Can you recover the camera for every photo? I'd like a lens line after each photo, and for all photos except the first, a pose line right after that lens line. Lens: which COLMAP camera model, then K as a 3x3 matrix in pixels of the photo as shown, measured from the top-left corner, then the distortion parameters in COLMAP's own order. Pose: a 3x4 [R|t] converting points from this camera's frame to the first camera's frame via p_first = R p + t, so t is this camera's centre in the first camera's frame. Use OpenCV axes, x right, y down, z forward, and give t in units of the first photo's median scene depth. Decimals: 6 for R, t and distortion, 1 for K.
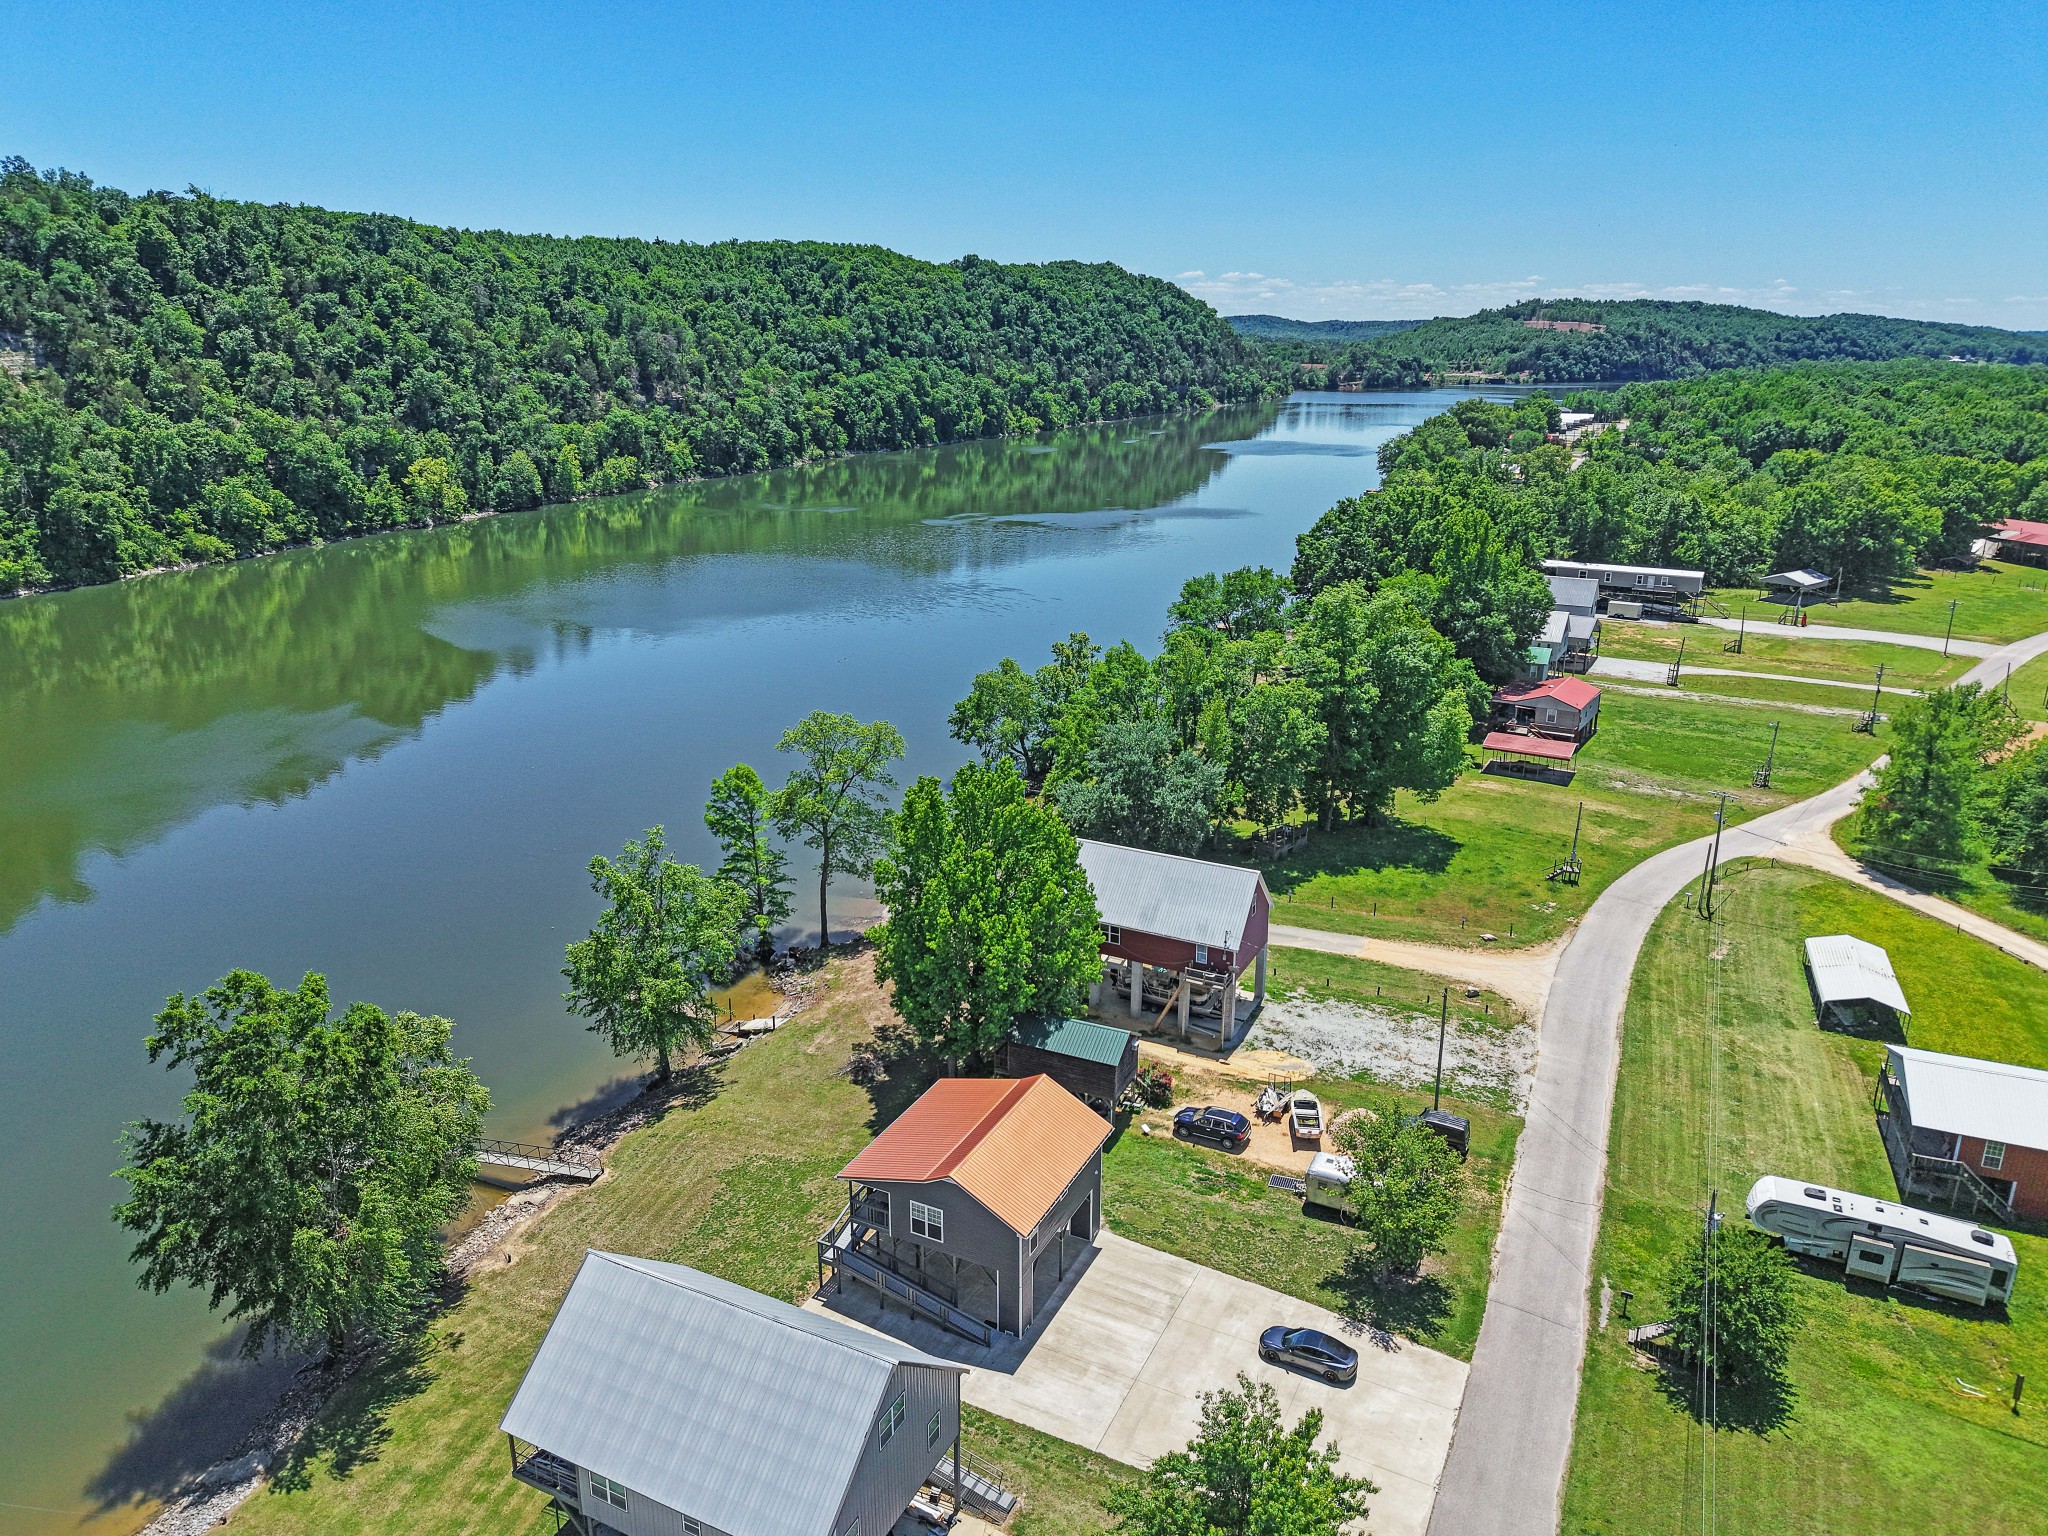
lens RADIAL K [[1390.2, 0, 1033.2], [0, 1390.2, 747.0], [0, 0, 1]] dist [0.019394, -0.020526]
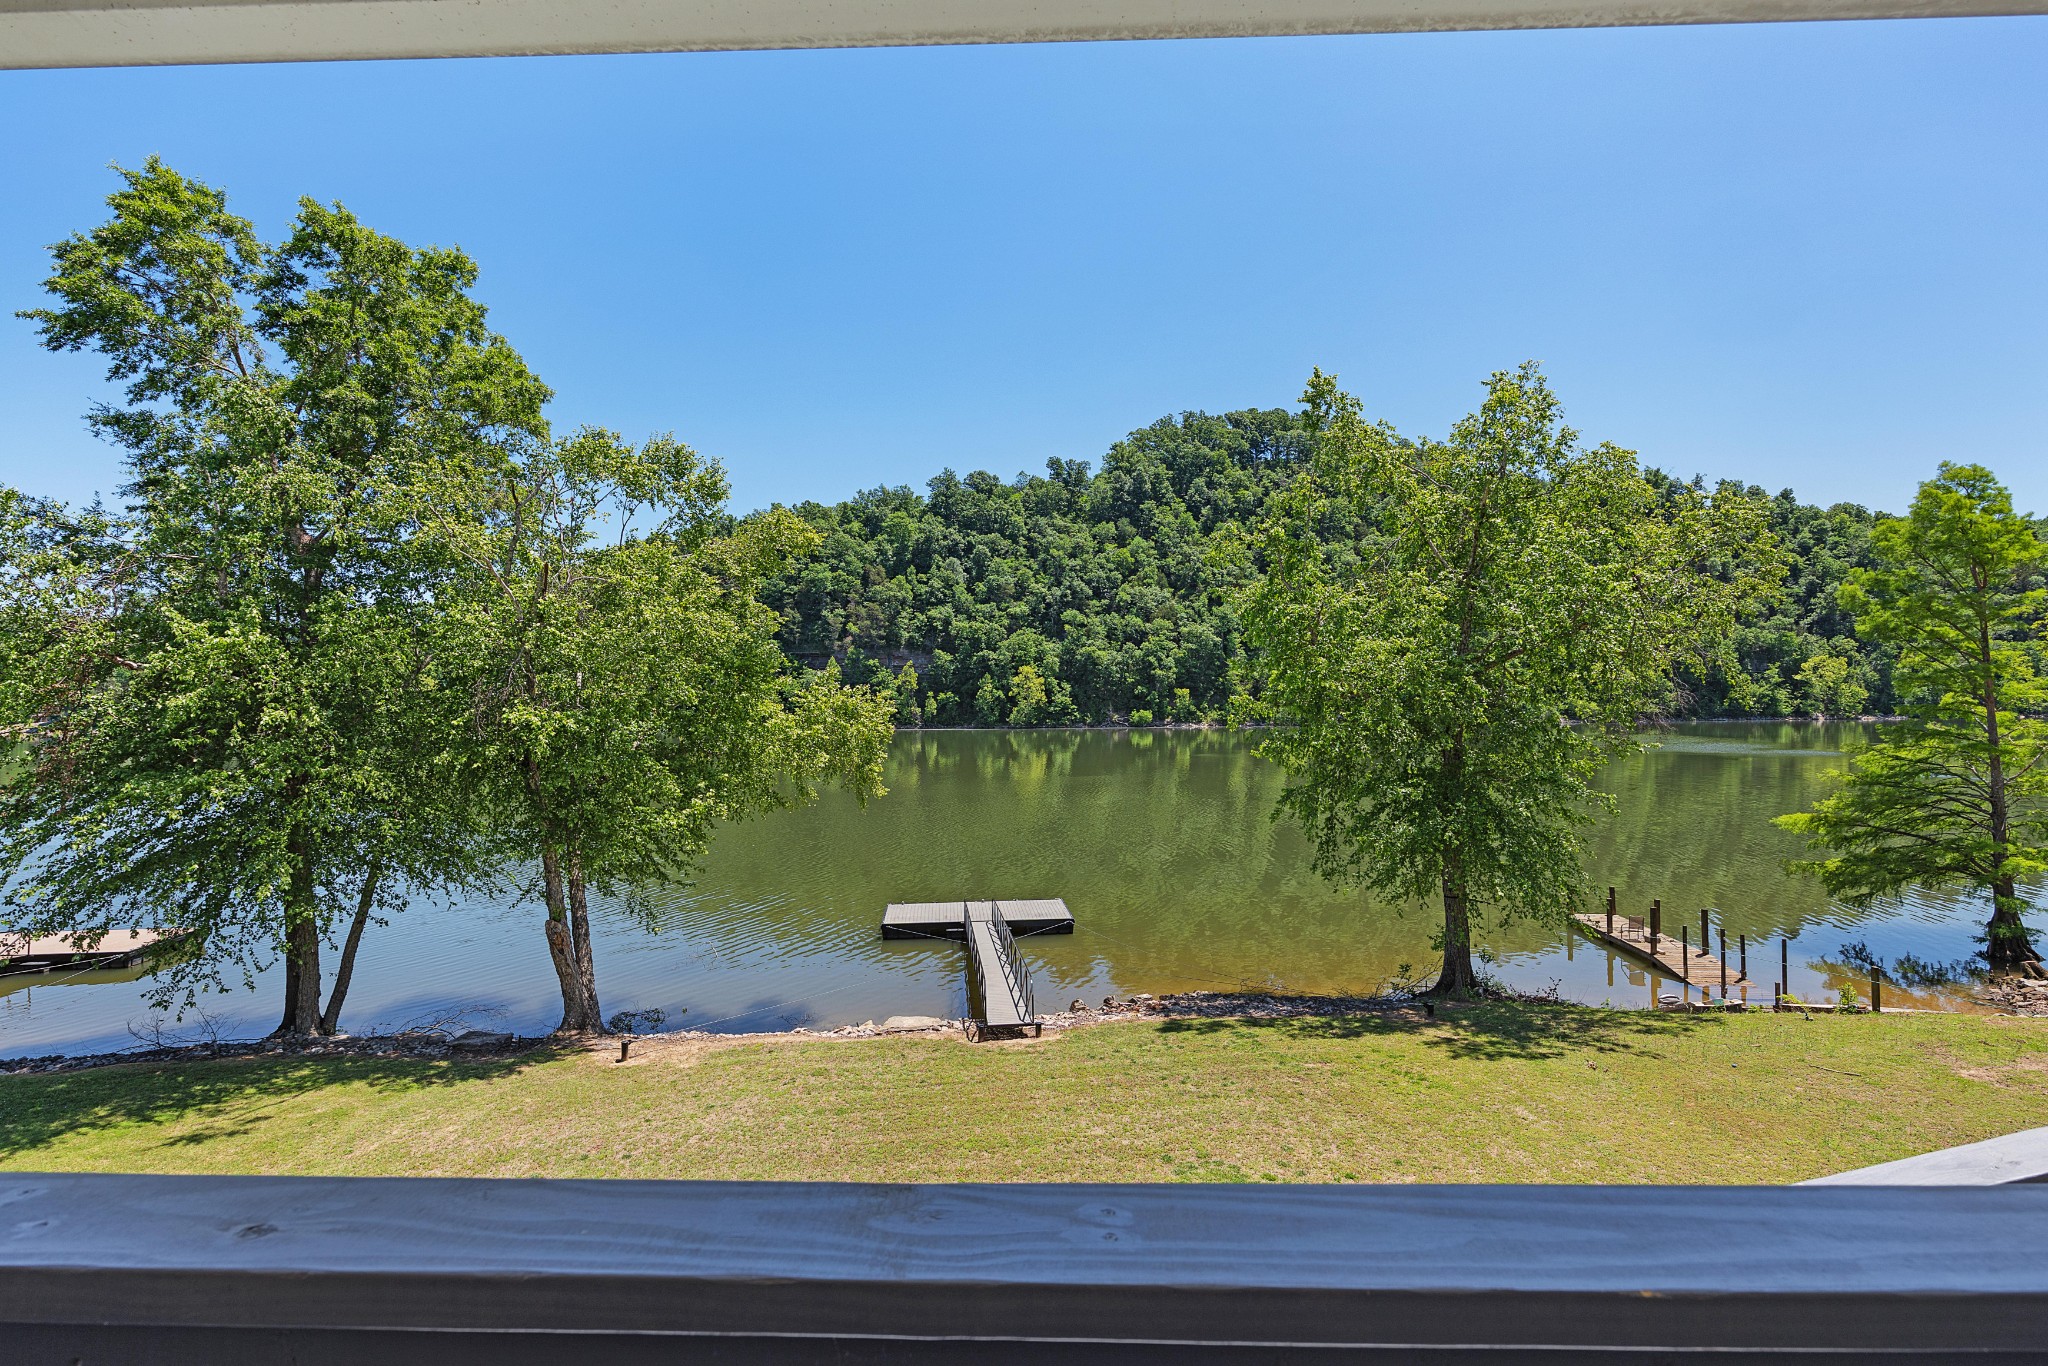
lens RADIAL K [[950.6, 0, 1031.3], [0, 950.6, 693.0], [0, 0, 1]] dist [-0.004006, 0.006348]
pose [[0.405872, -0.003456, -0.913923, -0.026856], [-0.251349, 0.961010, -0.115258, 0.053875], [0.878687, 0.276494, 0.389178, 0.223526]]
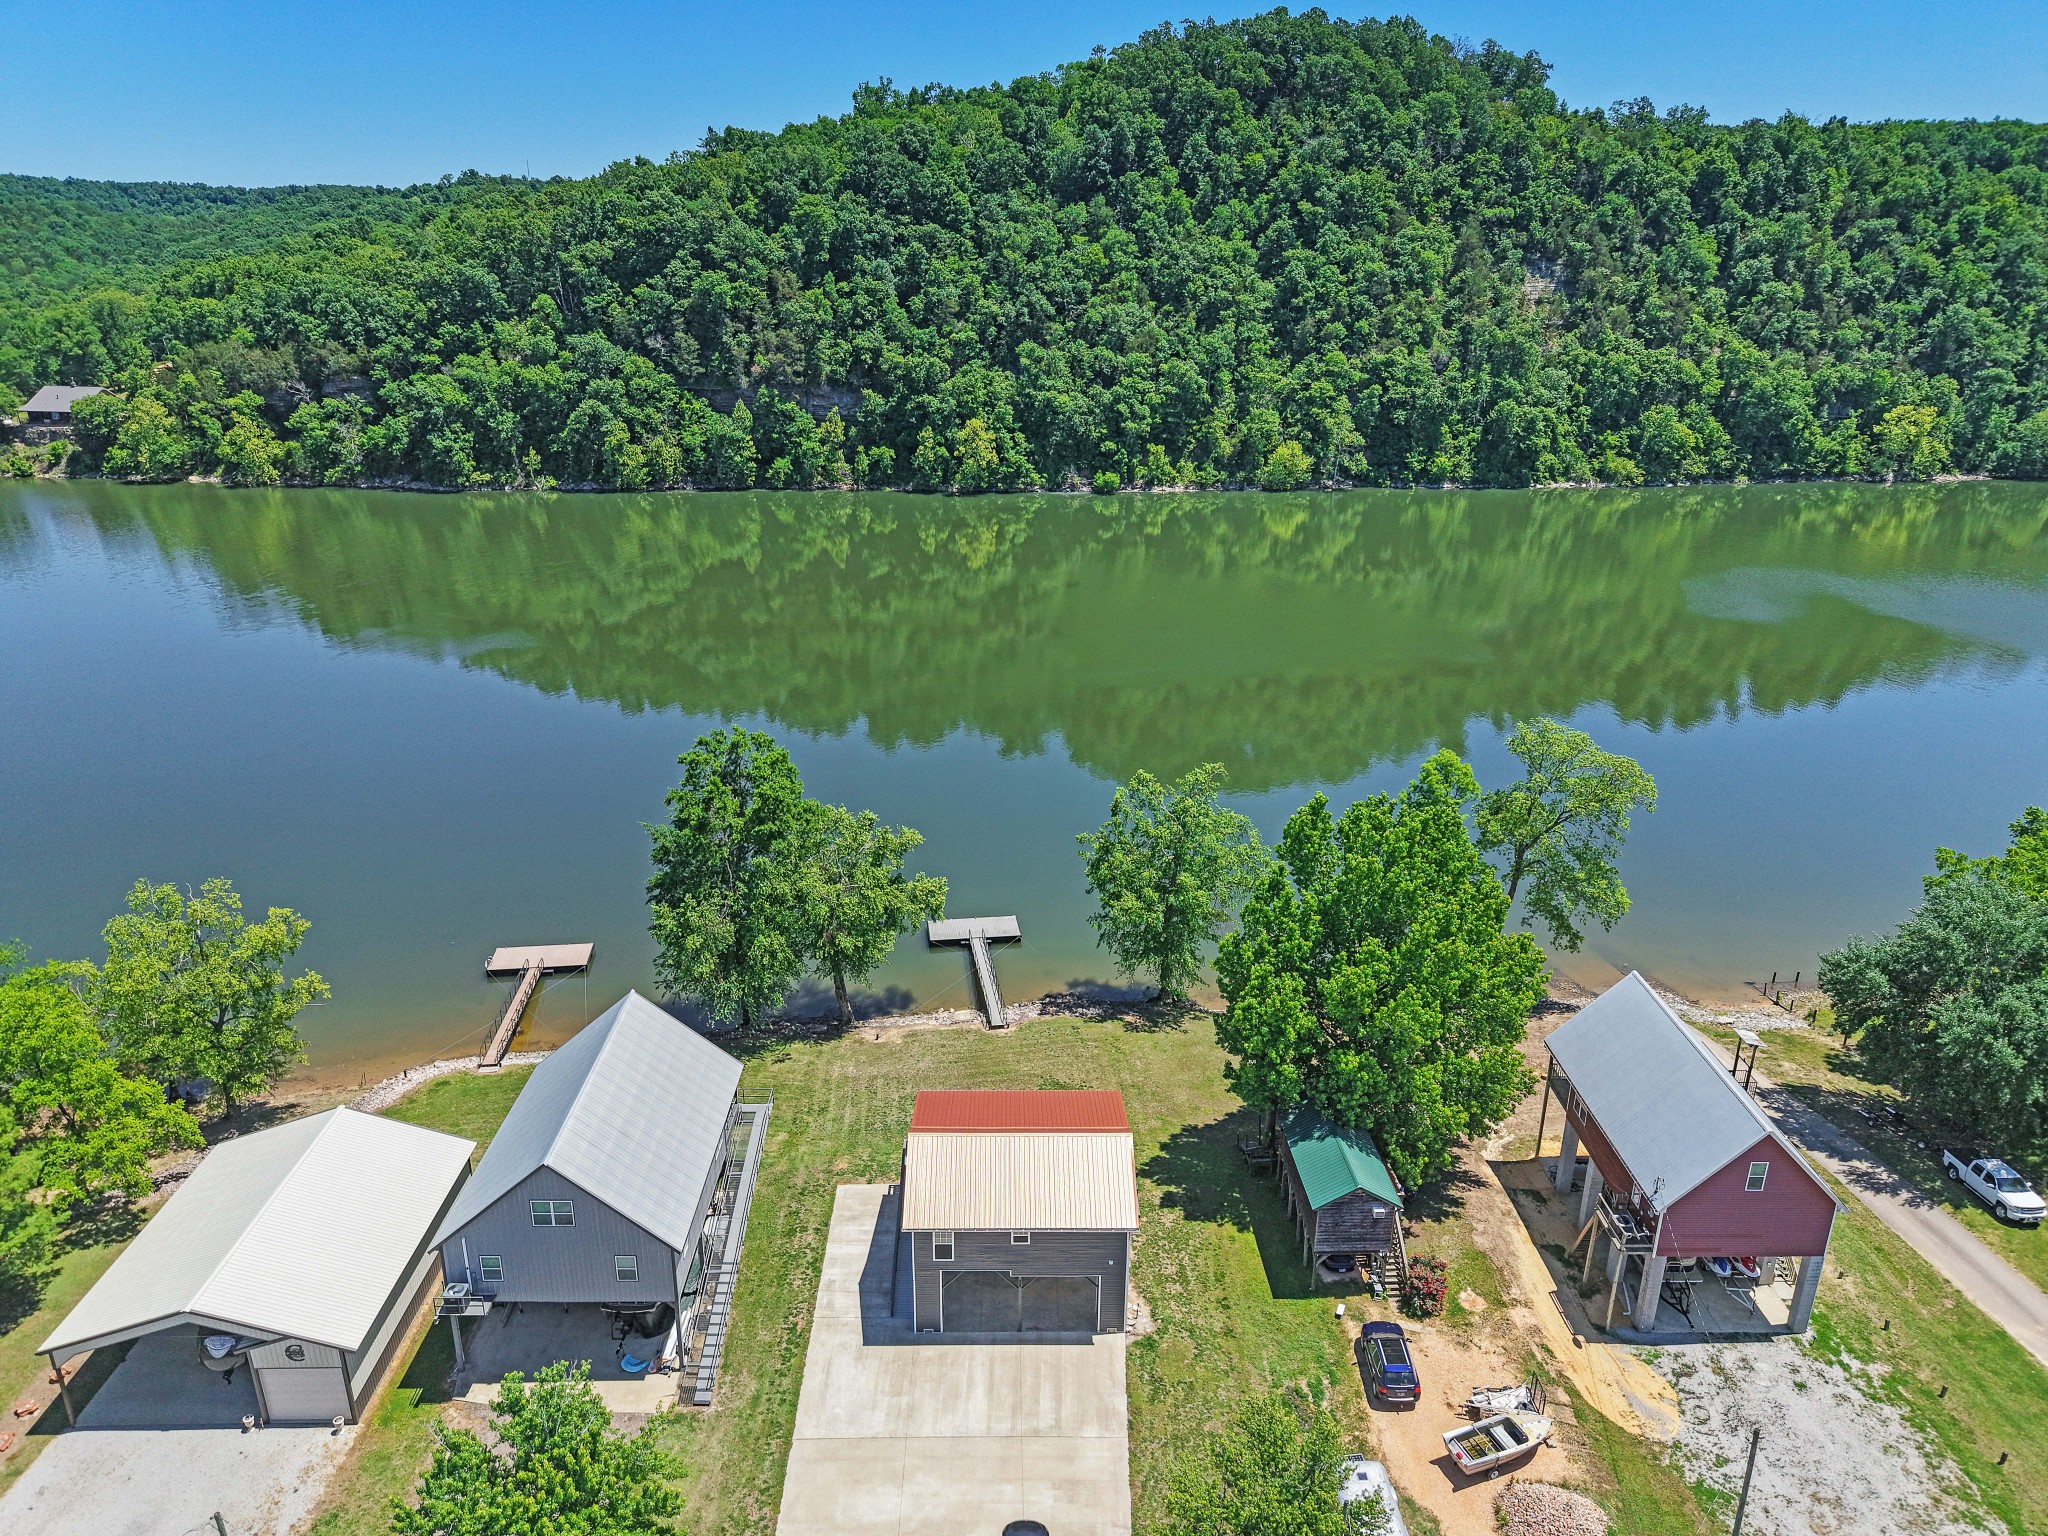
lens RADIAL K [[1390.2, 0, 1021.9], [0, 1390.2, 757.8], [0, 0, 1]] dist [0.019394, -0.020526]
pose [[0.438971, 0.306196, -0.844718, 0.148130], [-0.259470, 0.943287, 0.207087, -0.034958], [0.860220, 0.128274, 0.493525, 0.108479]]
